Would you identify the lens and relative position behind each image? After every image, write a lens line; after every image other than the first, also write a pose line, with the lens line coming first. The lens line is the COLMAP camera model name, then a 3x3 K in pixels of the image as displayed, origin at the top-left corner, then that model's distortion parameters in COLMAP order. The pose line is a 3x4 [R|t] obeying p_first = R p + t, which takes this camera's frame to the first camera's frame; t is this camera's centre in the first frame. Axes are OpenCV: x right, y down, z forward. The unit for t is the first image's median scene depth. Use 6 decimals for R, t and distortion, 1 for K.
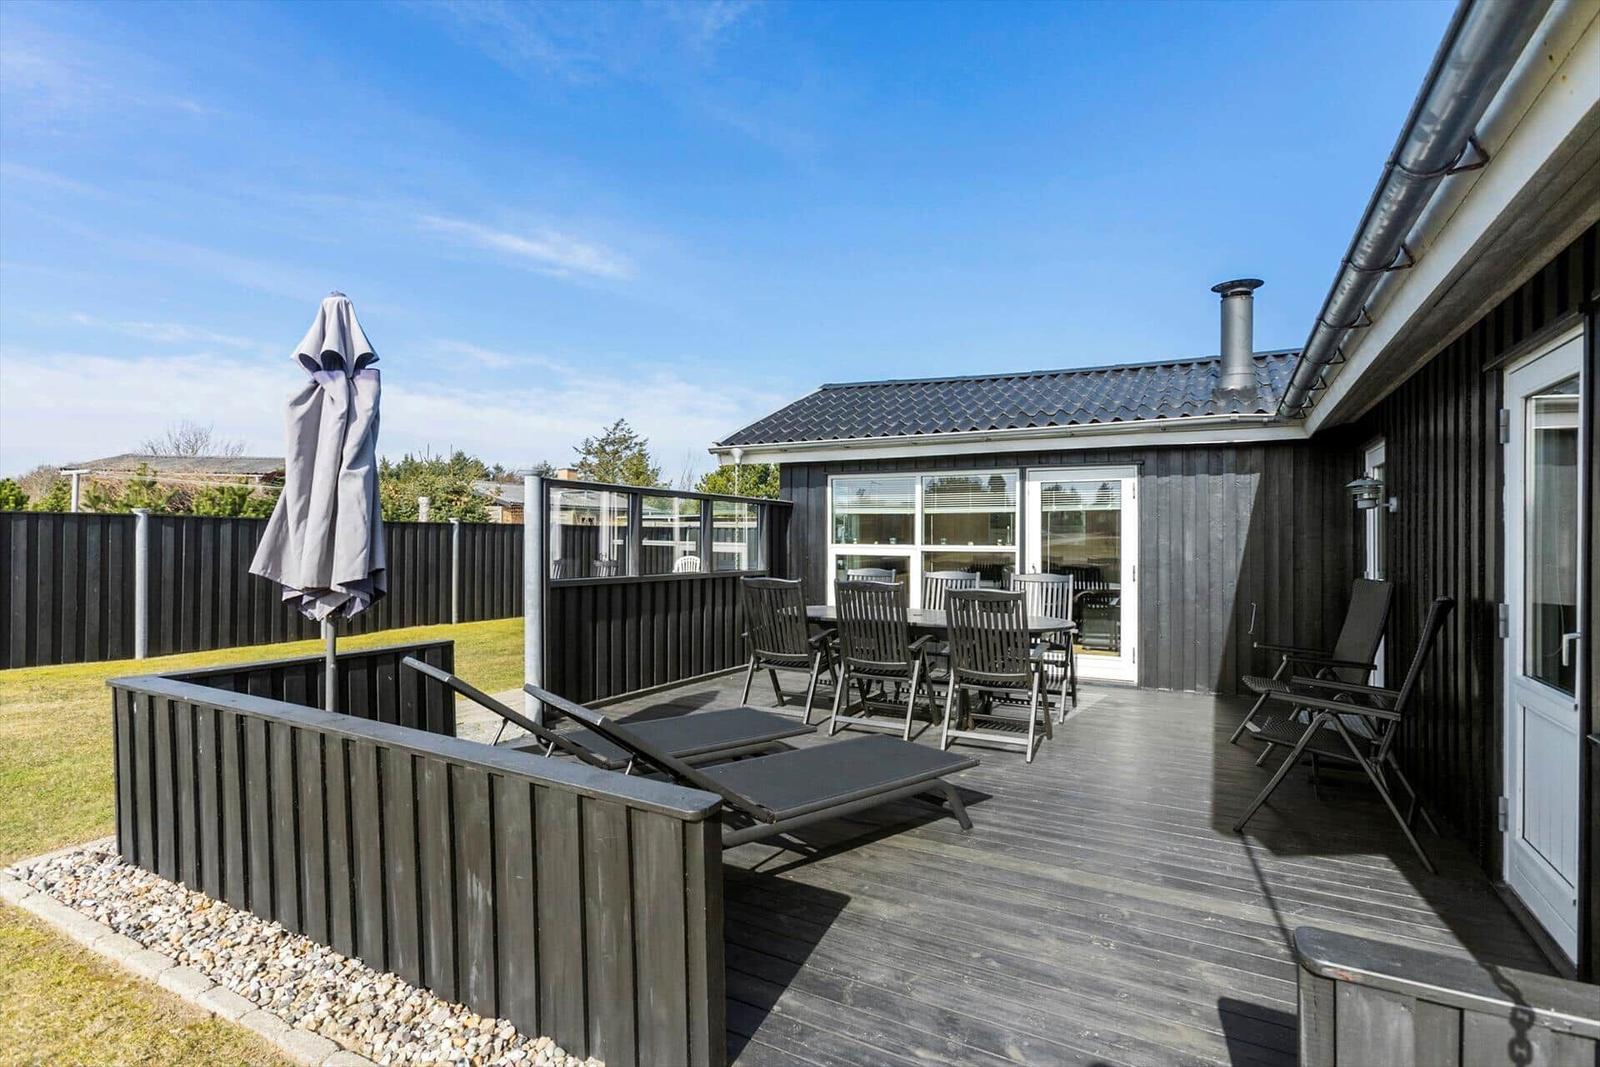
lens RADIAL K [[794.3, 0, 794.6], [0, 794.3, 535.9], [0, 0, 1]] dist [-0.005212, -0.000189]
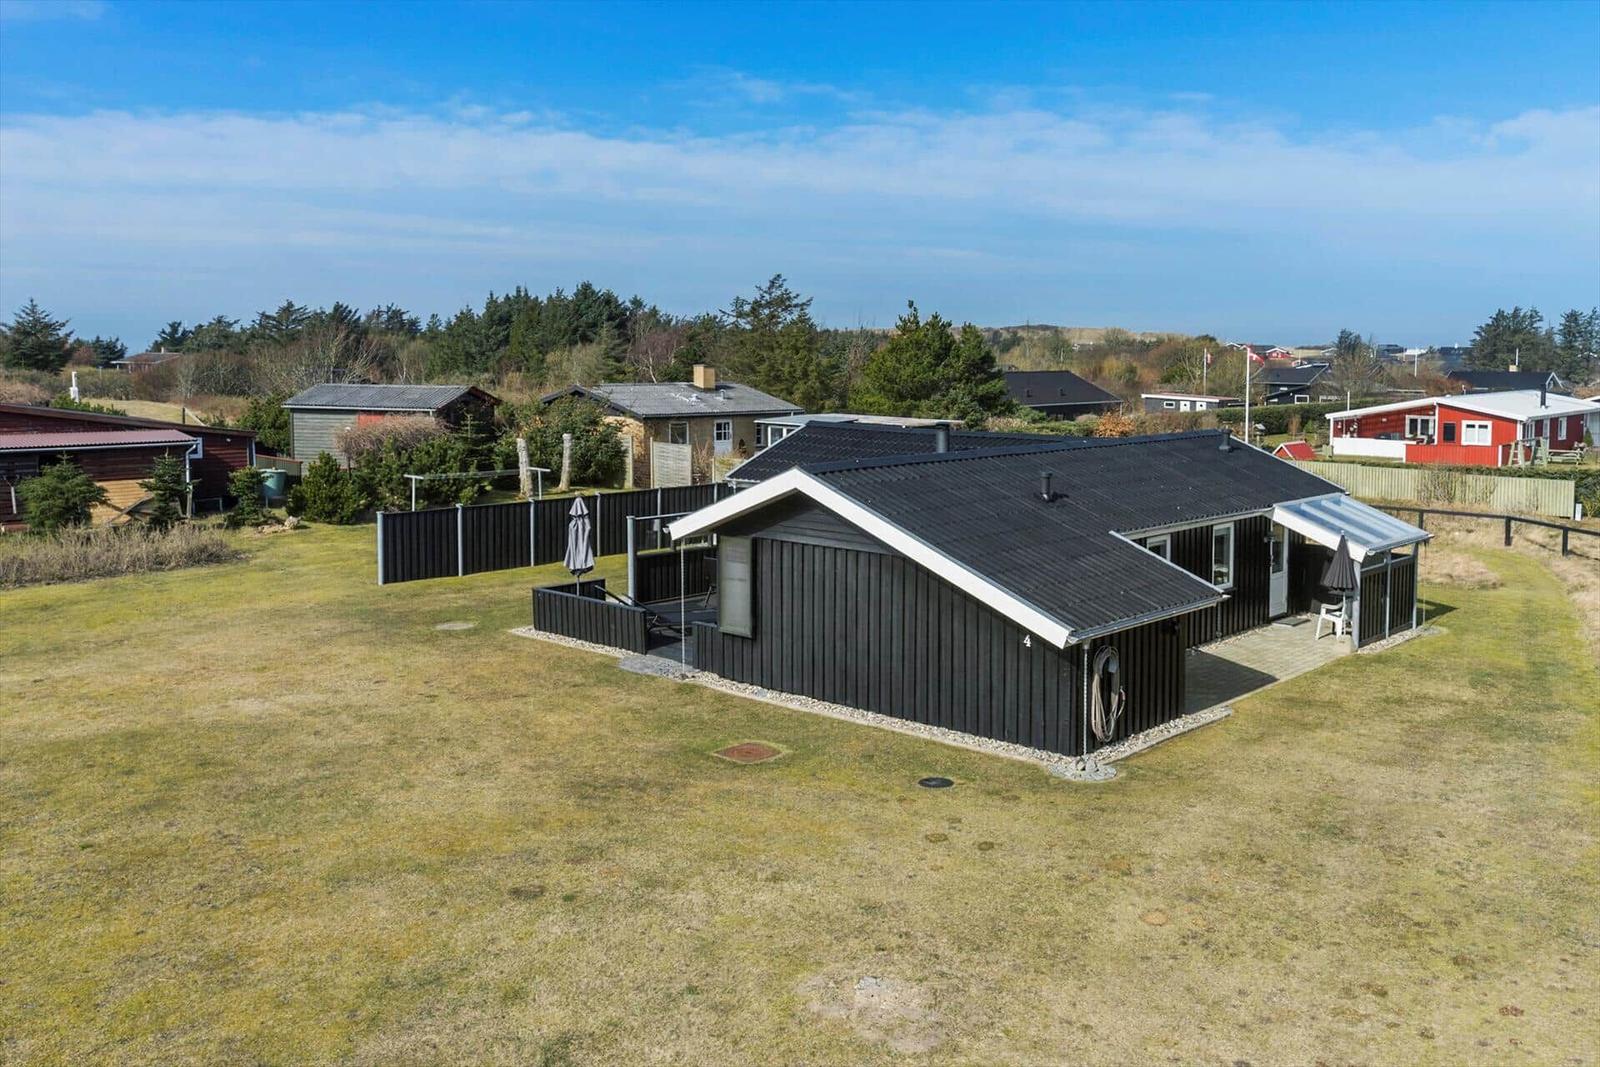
lens RADIAL K [[1535.7, 0, 803.8], [0, 1535.7, 544.3], [0, 0, 1]] dist [0.100830, 0.000000]
pose [[0.967036, 0.031109, -0.252732, 0.204498], [0.004067, 0.990496, 0.137484, -0.091636], [0.254607, -0.133979, 0.957718, -0.505296]]
